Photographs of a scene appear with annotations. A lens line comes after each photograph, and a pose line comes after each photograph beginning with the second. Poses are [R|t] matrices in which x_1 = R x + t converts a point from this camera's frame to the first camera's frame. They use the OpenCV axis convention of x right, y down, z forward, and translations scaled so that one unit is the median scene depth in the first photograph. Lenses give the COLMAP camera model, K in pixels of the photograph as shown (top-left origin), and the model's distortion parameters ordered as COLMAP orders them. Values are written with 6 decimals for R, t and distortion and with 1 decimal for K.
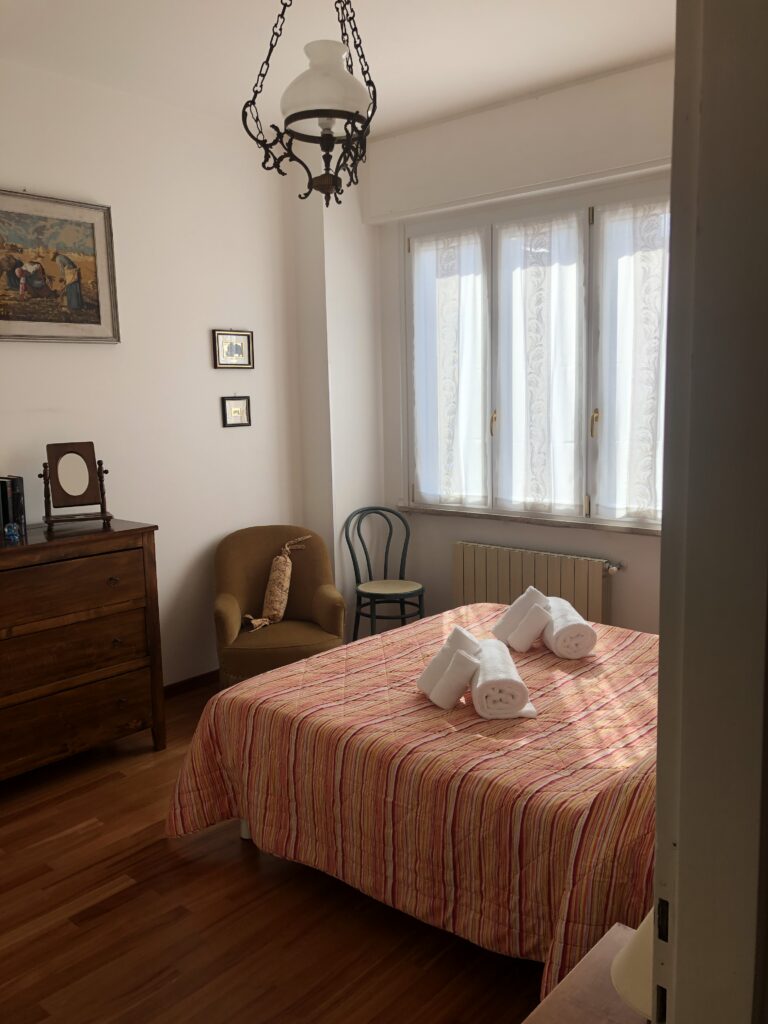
lens RADIAL K [[854.5, 0, 383.9], [0, 854.5, 513.3], [0, 0, 1]] dist [0.032925, -0.007918]
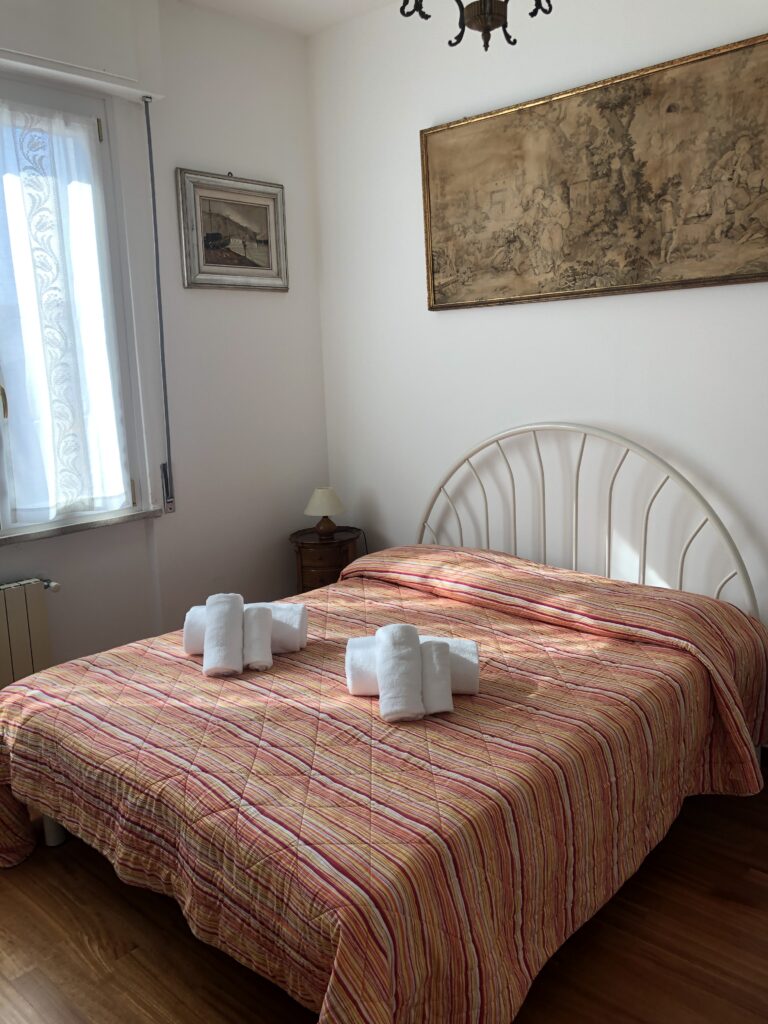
lens RADIAL K [[854.5, 0, 384.0], [0, 854.5, 508.9], [0, 0, 1]] dist [0.032925, -0.007918]
pose [[0.012991, -0.162742, 0.986583, -0.516307], [0.175197, 0.971774, 0.157992, -0.077678], [-0.984448, 0.170793, 0.041137, 0.707788]]
